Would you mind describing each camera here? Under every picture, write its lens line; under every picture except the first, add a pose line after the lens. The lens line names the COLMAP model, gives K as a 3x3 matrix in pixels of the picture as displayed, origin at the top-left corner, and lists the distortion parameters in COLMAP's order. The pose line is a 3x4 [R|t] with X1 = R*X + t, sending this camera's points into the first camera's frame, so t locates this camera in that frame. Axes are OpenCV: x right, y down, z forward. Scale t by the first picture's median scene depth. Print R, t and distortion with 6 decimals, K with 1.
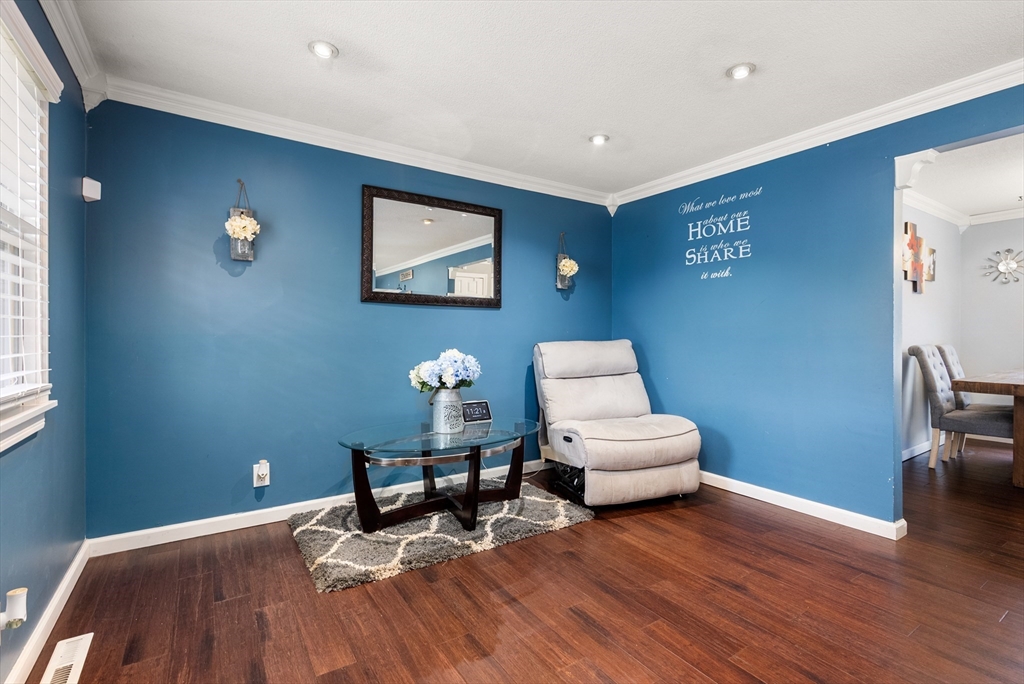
lens RADIAL K [[471.9, 0, 511.6], [0, 471.9, 335.1], [0, 0, 1]] dist [0.010233, -0.003197]
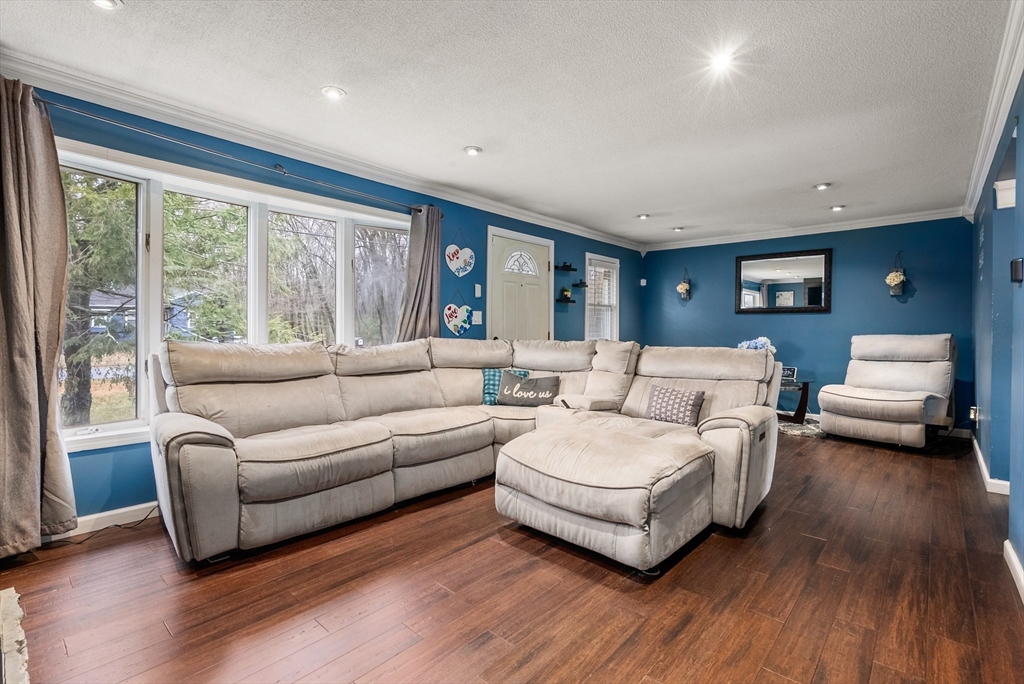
lens RADIAL K [[471.9, 0, 511.5], [0, 471.9, 337.6], [0, 0, 1]] dist [0.010233, -0.003197]
pose [[0.267304, 0.013968, -0.963511, 1.391441], [-0.003556, 0.999902, 0.013509, 0.007912], [0.963606, -0.000185, 0.267328, -0.482289]]
